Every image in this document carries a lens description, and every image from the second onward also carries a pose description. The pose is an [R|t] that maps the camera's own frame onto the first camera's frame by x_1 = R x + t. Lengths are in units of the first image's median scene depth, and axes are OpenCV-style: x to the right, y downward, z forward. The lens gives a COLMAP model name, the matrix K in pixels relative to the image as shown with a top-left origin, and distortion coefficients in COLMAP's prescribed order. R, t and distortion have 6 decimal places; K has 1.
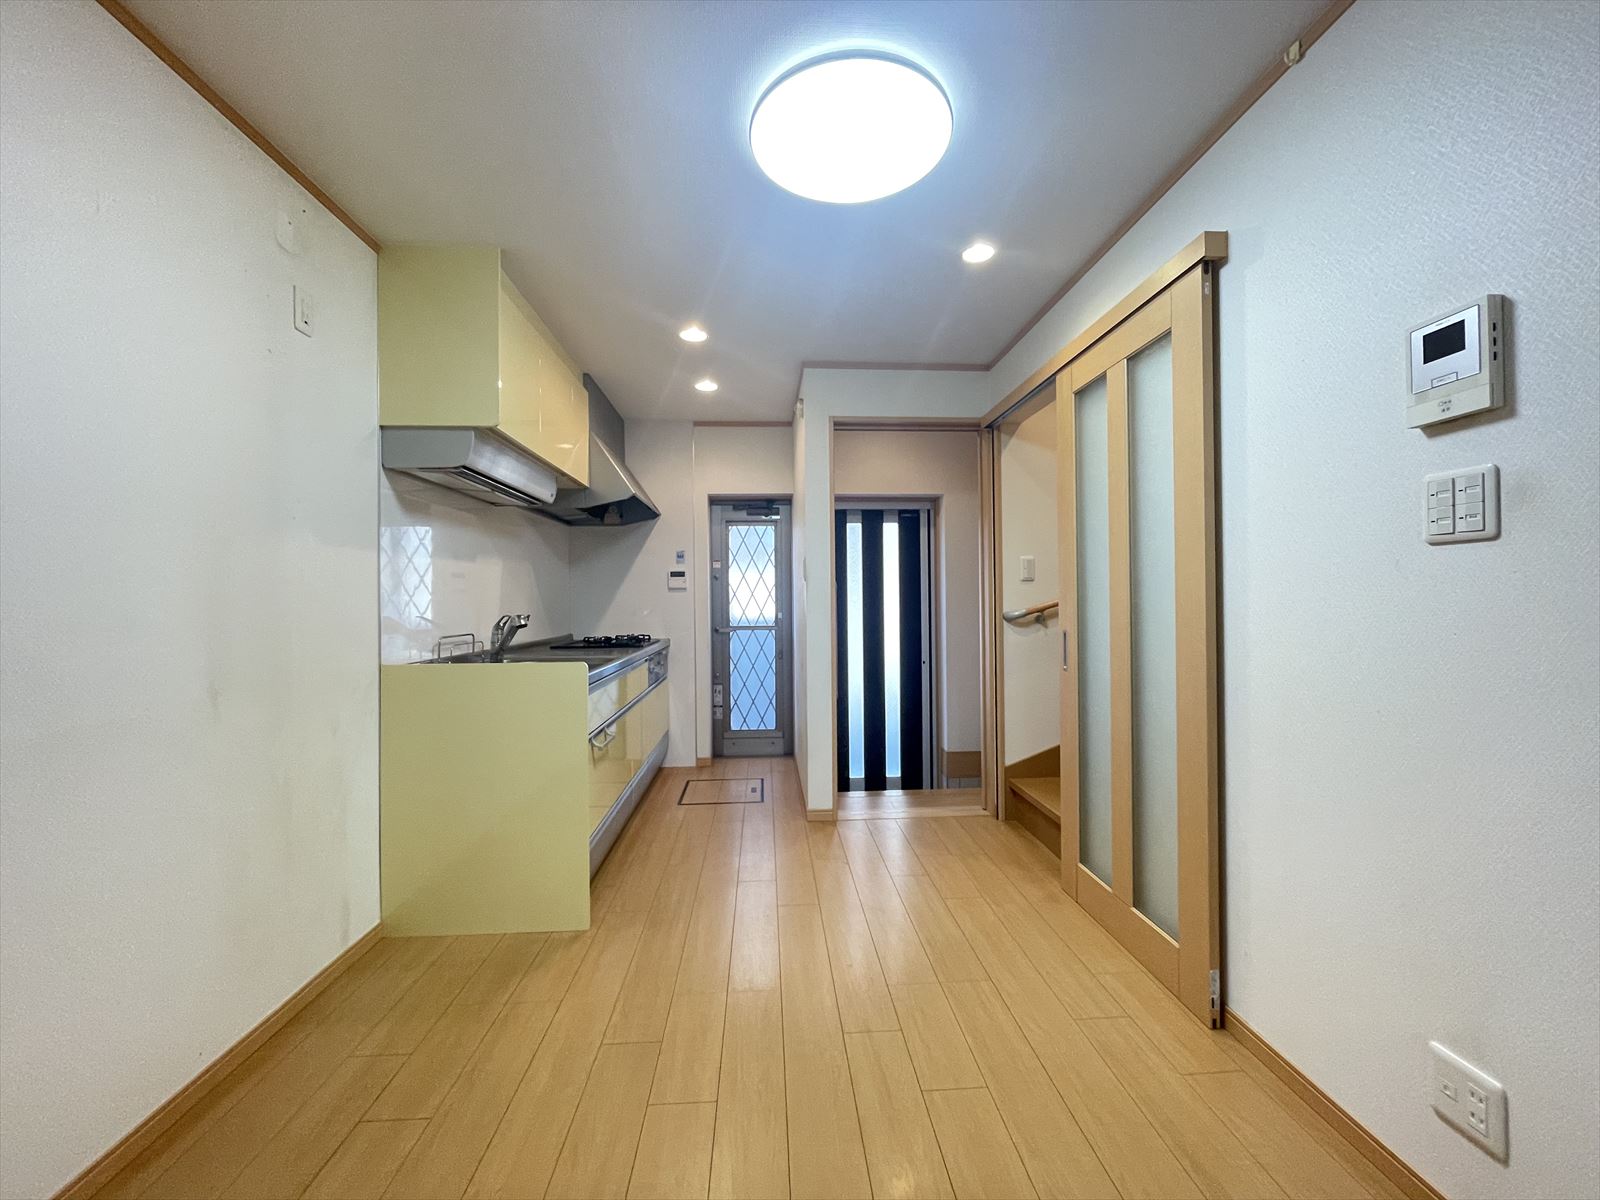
lens RADIAL K [[644.3, 0, 800.5], [0, 644.3, 598.6], [0, 0, 1]] dist [-0.001866, -0.000037]
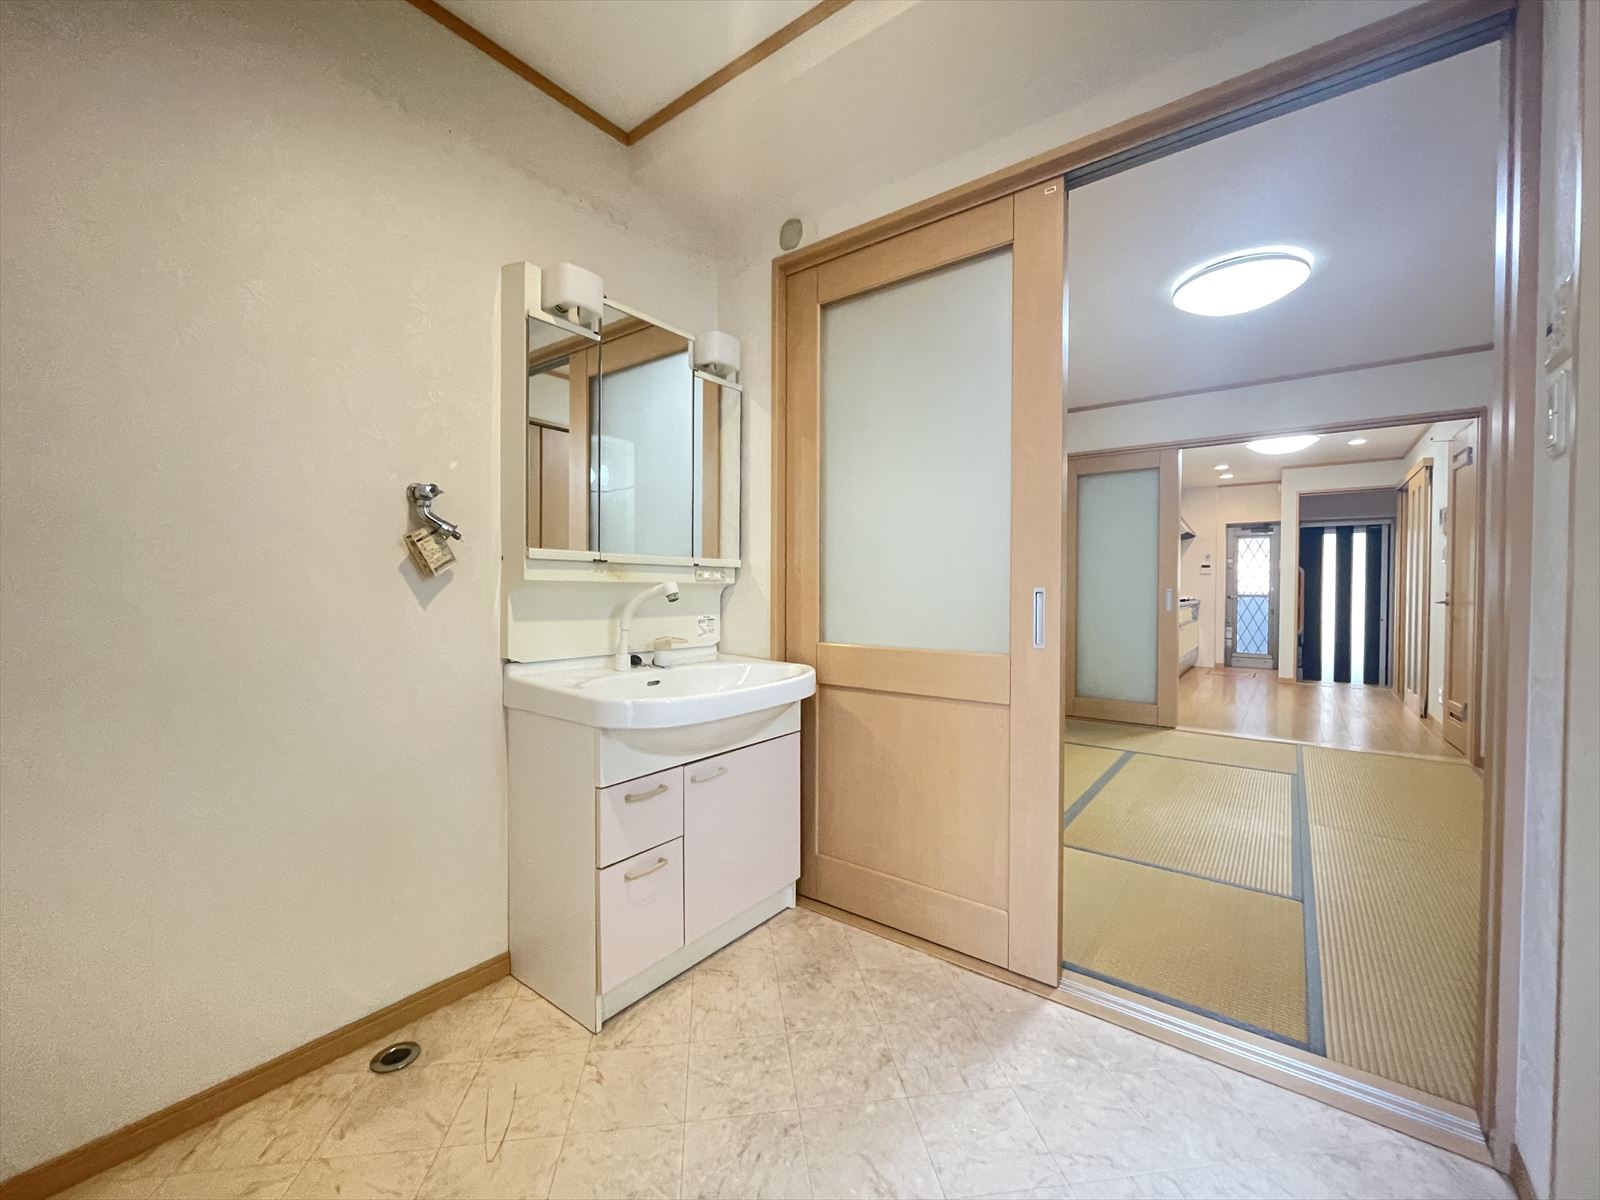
lens RADIAL K [[644.3, 0, 805.3], [0, 644.3, 596.5], [0, 0, 1]] dist [-0.001866, -0.000037]
pose [[0.761216, 0.023947, -0.648056, 0.136487], [-0.011898, 0.999665, 0.022965, 0.020319], [0.648389, -0.009771, 0.761247, -1.151083]]
